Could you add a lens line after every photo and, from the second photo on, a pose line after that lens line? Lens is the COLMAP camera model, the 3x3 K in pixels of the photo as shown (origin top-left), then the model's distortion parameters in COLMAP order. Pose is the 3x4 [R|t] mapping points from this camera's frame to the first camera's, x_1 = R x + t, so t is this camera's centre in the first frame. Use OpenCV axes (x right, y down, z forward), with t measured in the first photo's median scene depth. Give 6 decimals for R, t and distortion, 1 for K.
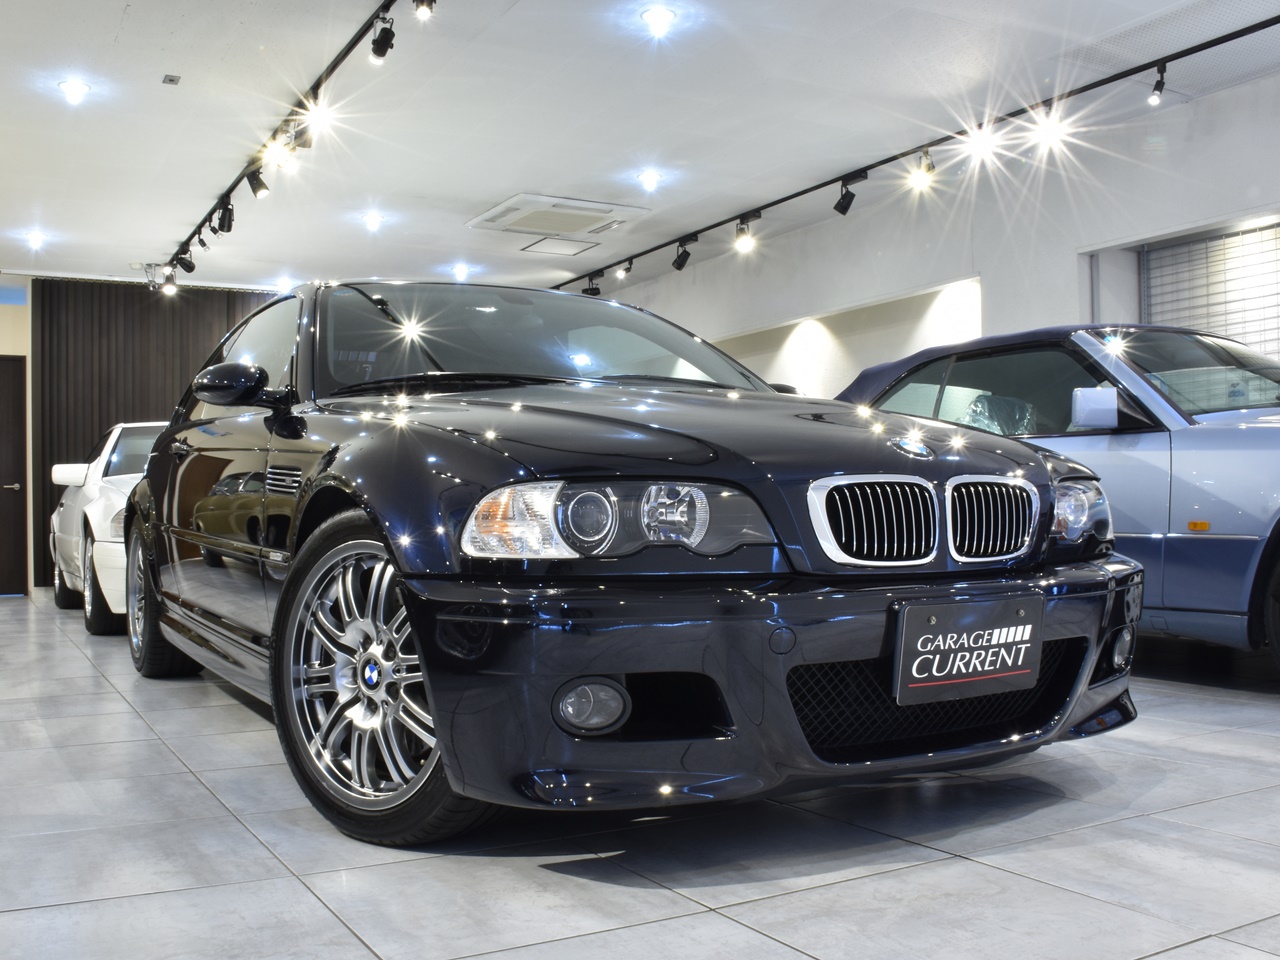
lens RADIAL K [[1248.0, 0, 640.7], [0, 1248.0, 495.3], [0, 0, 1]] dist [-0.112863, -0.004098]
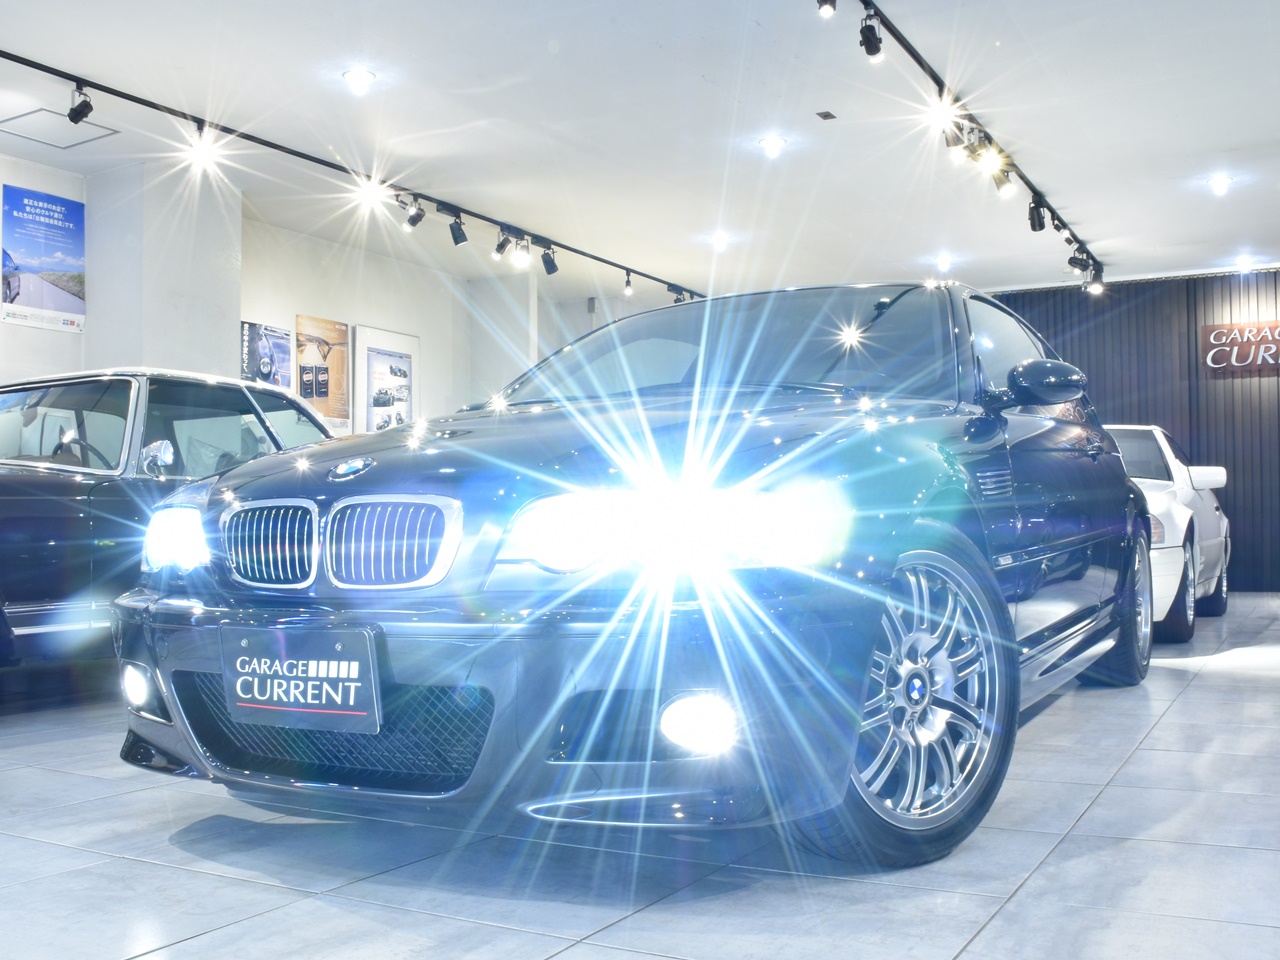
lens RADIAL K [[1298.6, 0, 640.0], [0, 1298.6, 480.0], [0, 0, 1]] dist [-0.104022, -0.012214]
pose [[0.516962, -0.027100, -0.855579, 1.243601], [0.017303, 0.999625, -0.021208, -0.004727], [0.855833, -0.003840, 0.517237, 0.693844]]
